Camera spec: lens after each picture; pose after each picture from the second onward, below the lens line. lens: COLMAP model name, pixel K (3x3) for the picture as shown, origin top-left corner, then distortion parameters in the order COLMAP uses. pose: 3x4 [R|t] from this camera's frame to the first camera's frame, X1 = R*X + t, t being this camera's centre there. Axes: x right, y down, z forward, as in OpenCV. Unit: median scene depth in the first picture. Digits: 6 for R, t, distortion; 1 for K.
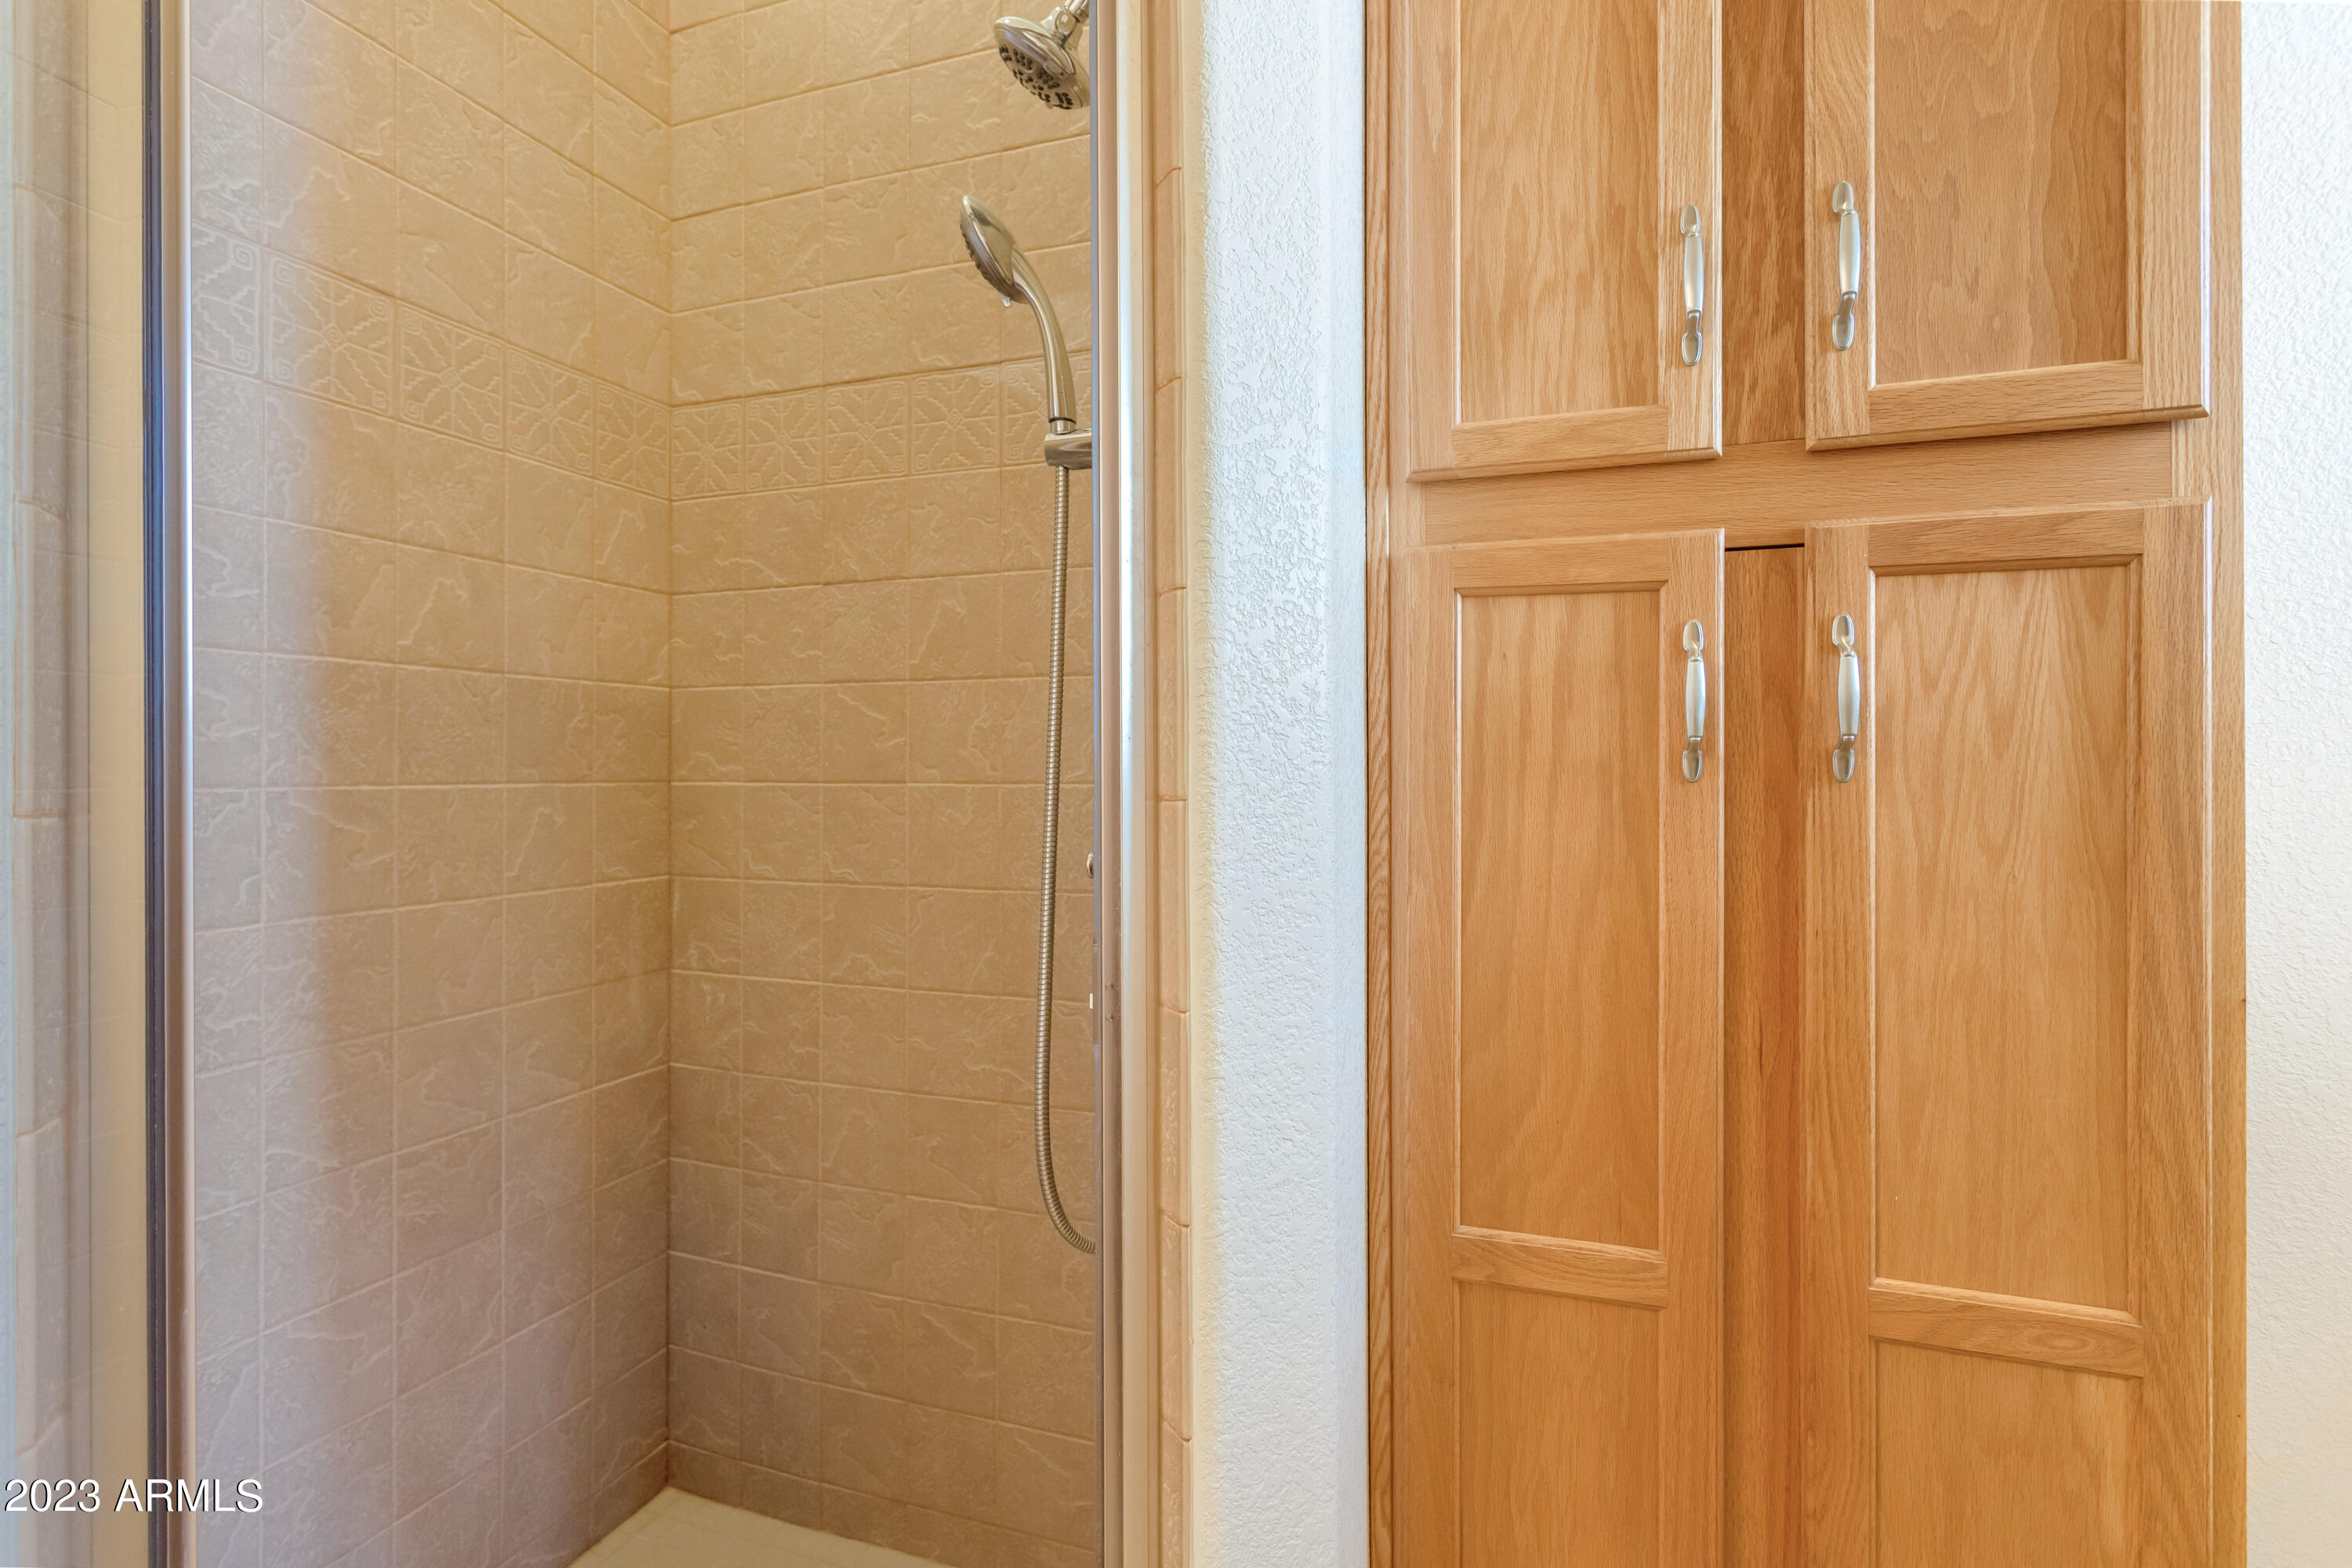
lens RADIAL K [[1133.3, 0, 1163.4], [0, 1133.3, 762.5], [0, 0, 1]] dist [0.001026, 0.001198]
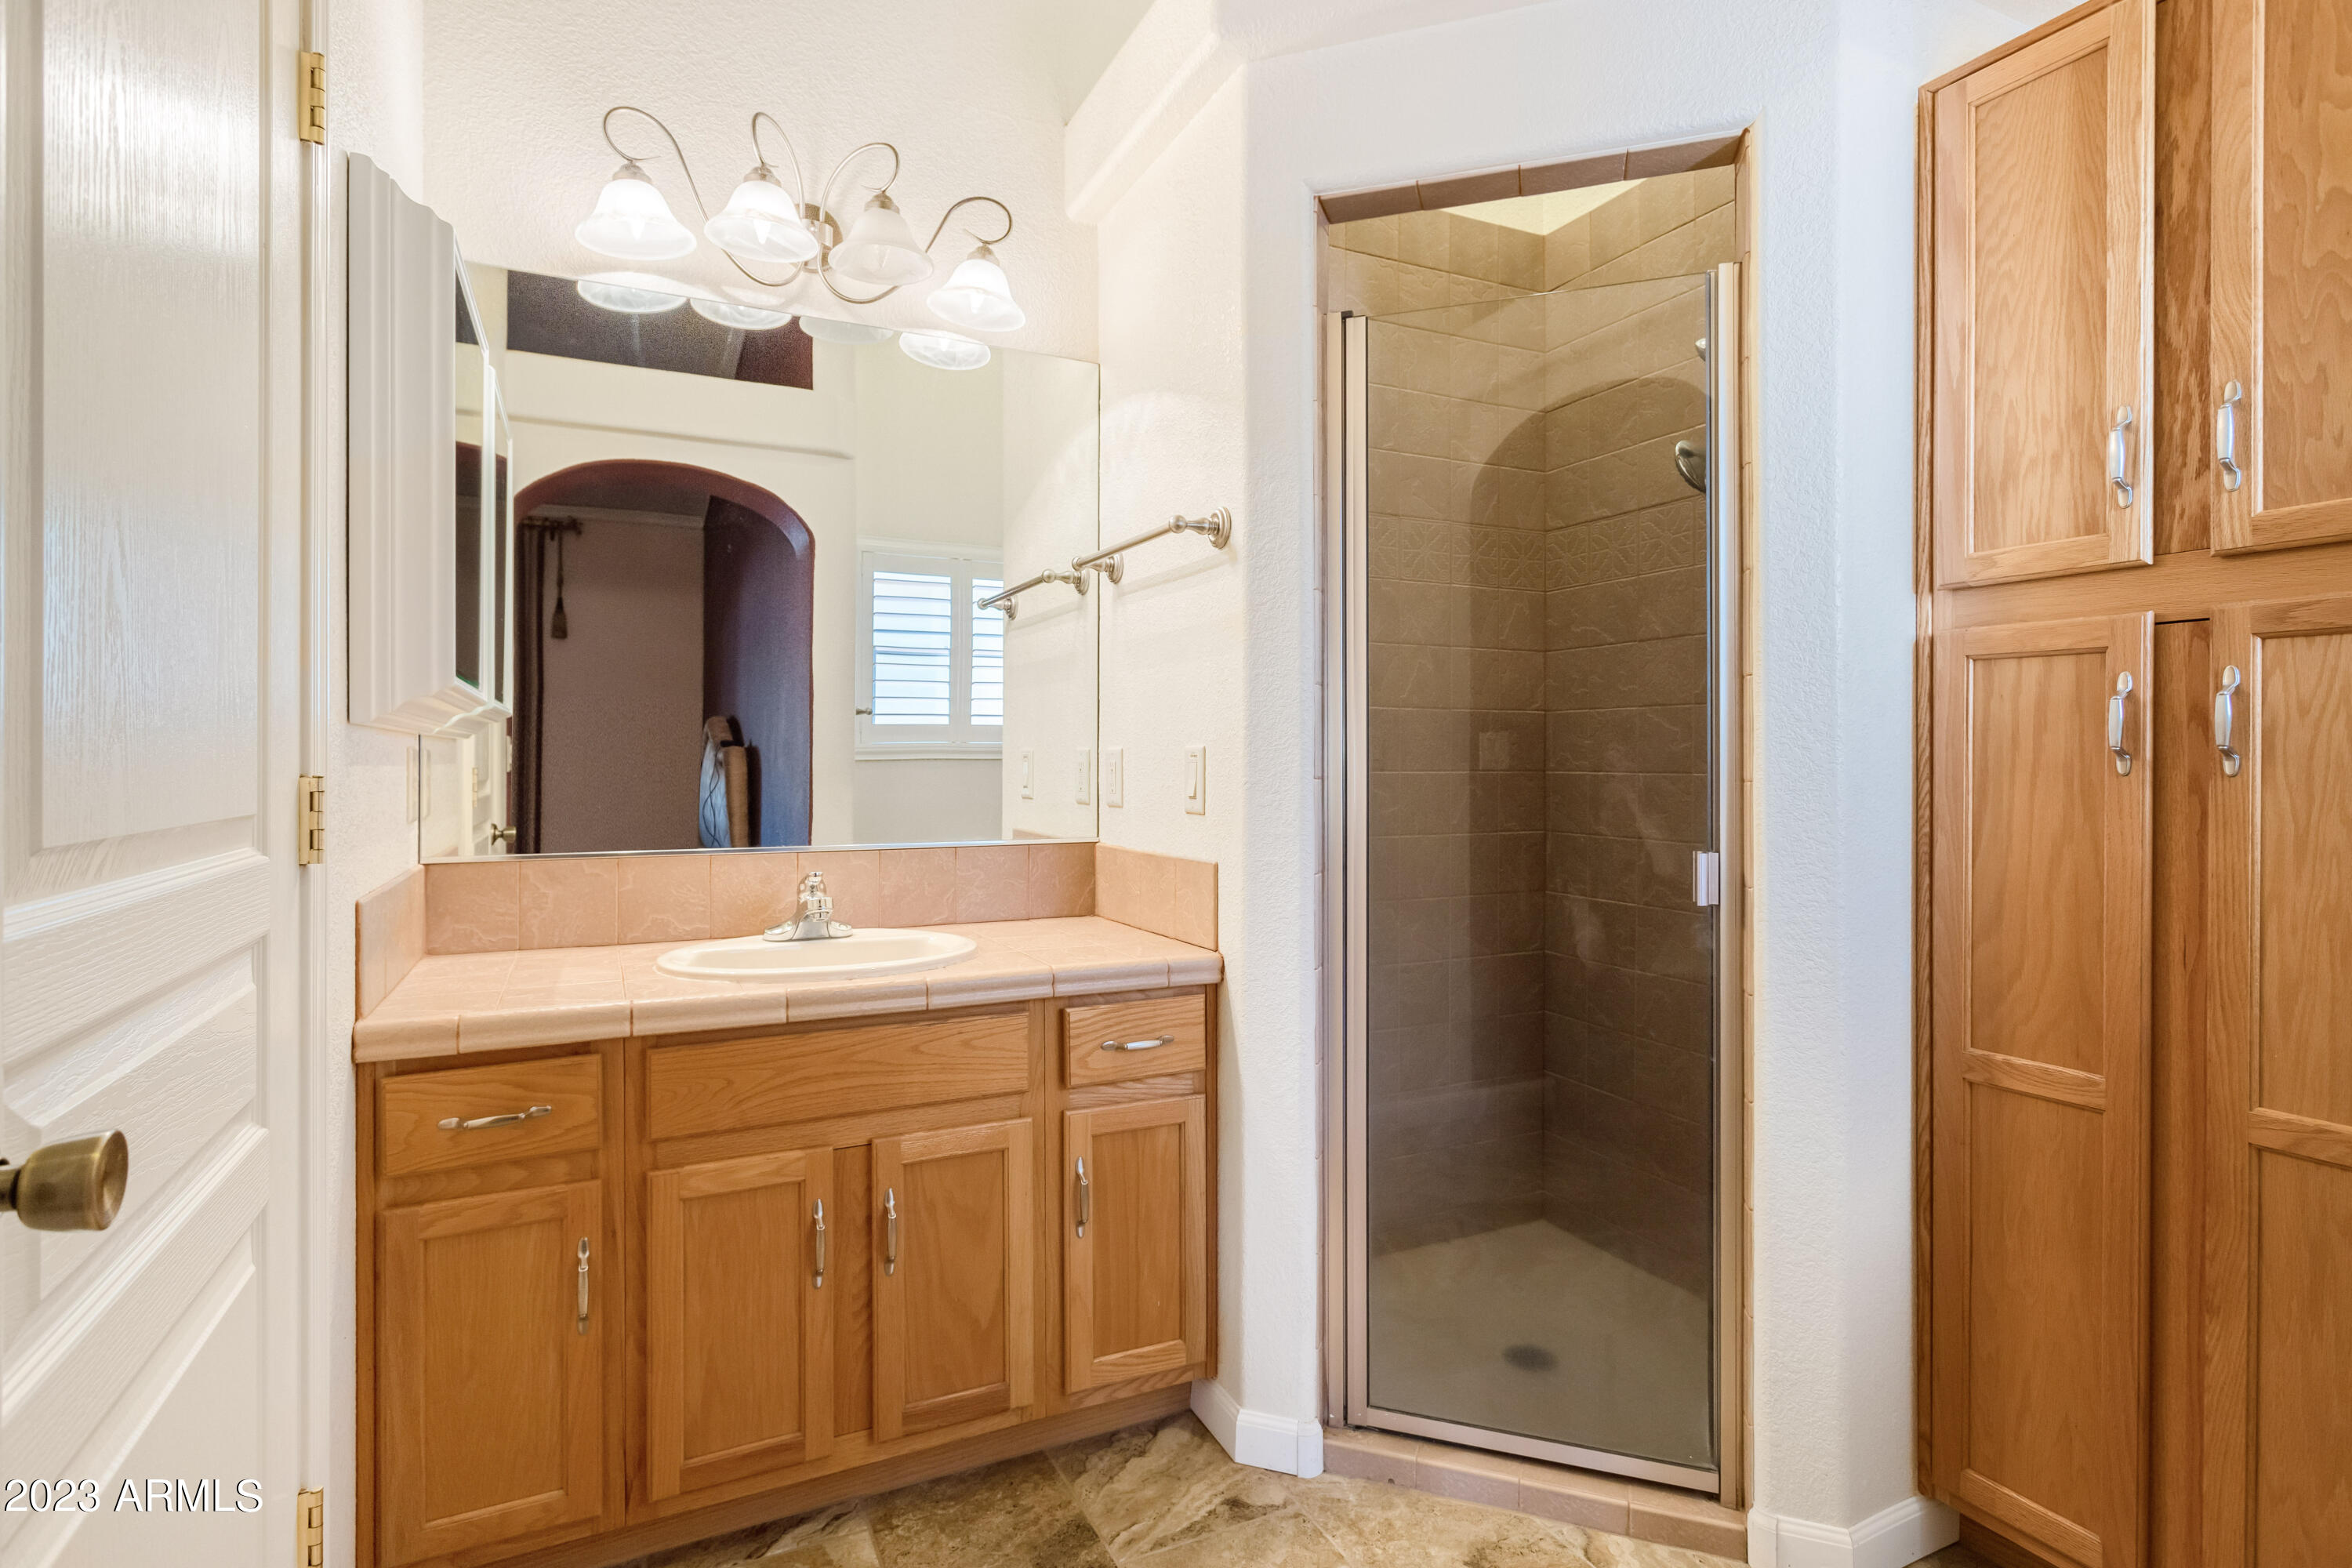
lens RADIAL K [[1133.3, 0, 1167.6], [0, 1133.3, 762.6], [0, 0, 1]] dist [0.001026, 0.001198]
pose [[0.713505, 0.003458, -0.700641, 0.598459], [0.001698, 0.999976, 0.006665, -0.013061], [0.700648, -0.005946, 0.713482, -0.995307]]
